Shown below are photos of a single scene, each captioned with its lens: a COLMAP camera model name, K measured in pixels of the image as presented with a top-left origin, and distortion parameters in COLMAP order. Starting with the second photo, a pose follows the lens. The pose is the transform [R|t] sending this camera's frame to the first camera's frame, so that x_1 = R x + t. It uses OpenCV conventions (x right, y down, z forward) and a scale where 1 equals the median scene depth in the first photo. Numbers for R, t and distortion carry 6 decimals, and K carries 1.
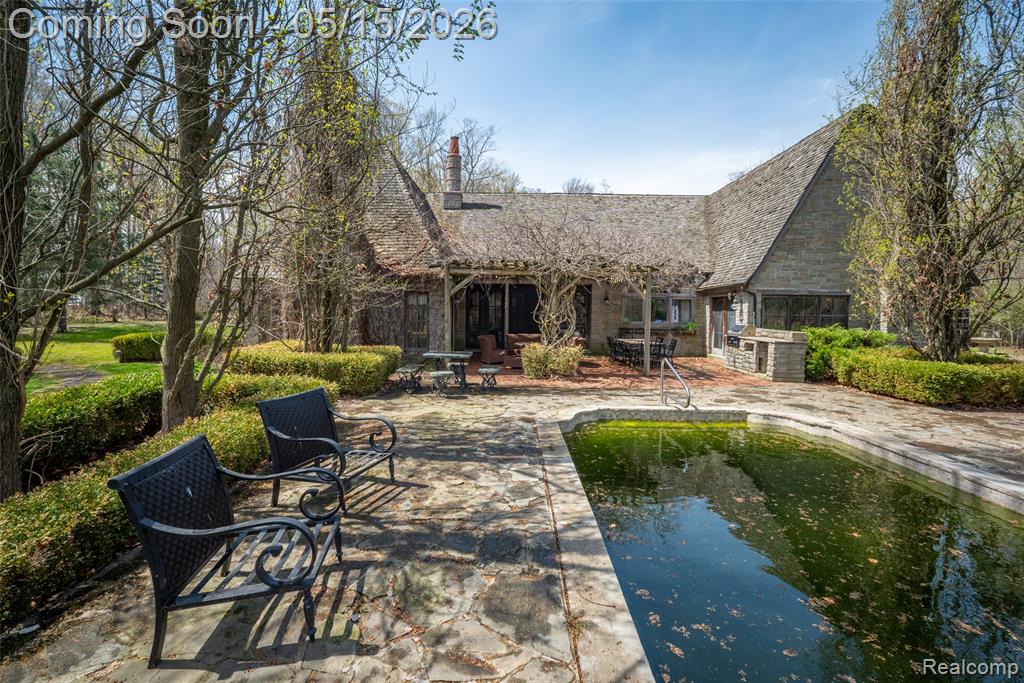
lens RADIAL K [[440.5, 0, 519.7], [0, 440.5, 325.1], [0, 0, 1]] dist [-0.004200, -0.000141]
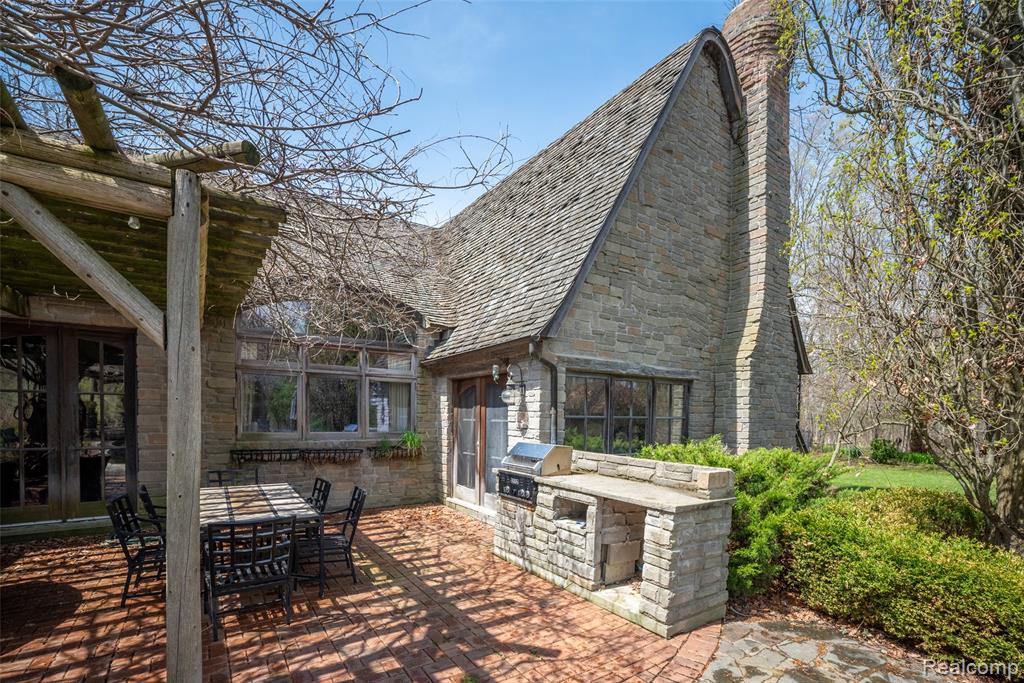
lens RADIAL K [[466.3, 0, 527.7], [0, 466.3, 424.4], [0, 0, 1]] dist [-0.028248, -0.000003]
pose [[0.820411, -0.011143, 0.571665, 0.256177], [0.011493, 0.999929, 0.002997, -0.016951], [-0.571659, 0.004111, 0.820481, 0.642648]]
